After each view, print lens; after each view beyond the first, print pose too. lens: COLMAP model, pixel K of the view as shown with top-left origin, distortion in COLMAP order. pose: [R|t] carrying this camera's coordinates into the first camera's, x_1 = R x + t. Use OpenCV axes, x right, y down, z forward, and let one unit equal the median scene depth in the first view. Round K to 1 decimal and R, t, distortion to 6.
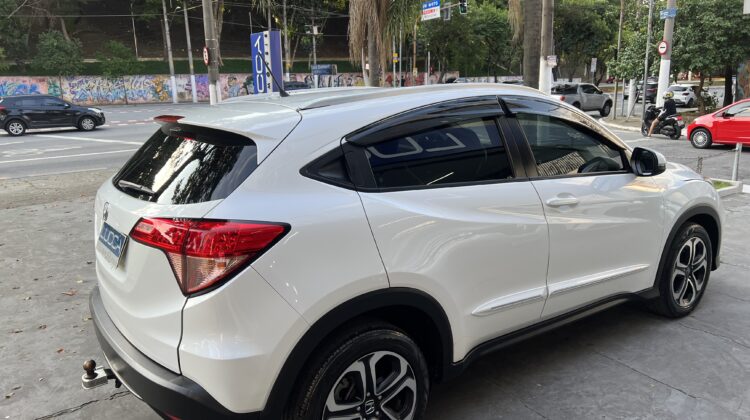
lens RADIAL K [[567.3, 0, 379.0], [0, 567.3, 211.7], [0, 0, 1]] dist [0.012111, -0.005251]
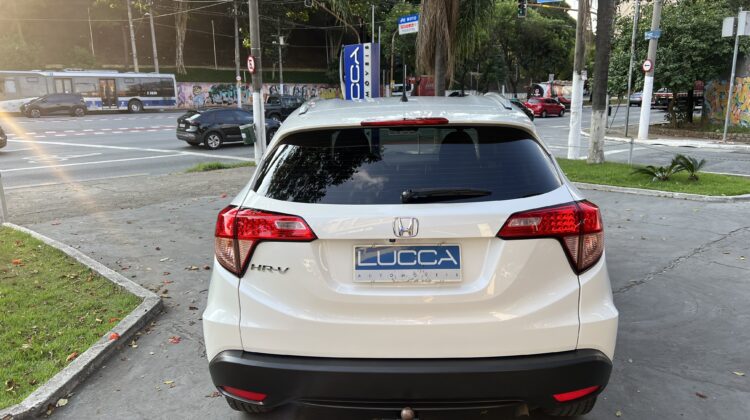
lens RADIAL K [[561.0, 0, 383.3], [0, 561.0, 225.6], [0, 0, 1]] dist [0.010924, -0.000912]
pose [[0.994413, -0.008913, 0.105182, -0.067183], [0.008312, 0.999947, 0.006156, 0.005001], [-0.105231, -0.005247, 0.994434, -0.014578]]
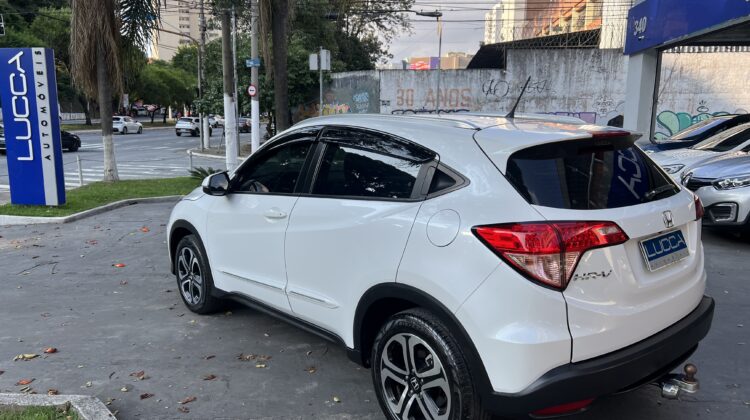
lens RADIAL K [[567.3, 0, 379.0], [0, 567.3, 211.7], [0, 0, 1]] dist [0.012111, -0.005251]
pose [[0.669362, -0.093722, 0.737001, -0.121953], [0.139512, 0.990220, -0.000785, 0.000690], [-0.729720, 0.103345, 0.675891, 0.014324]]
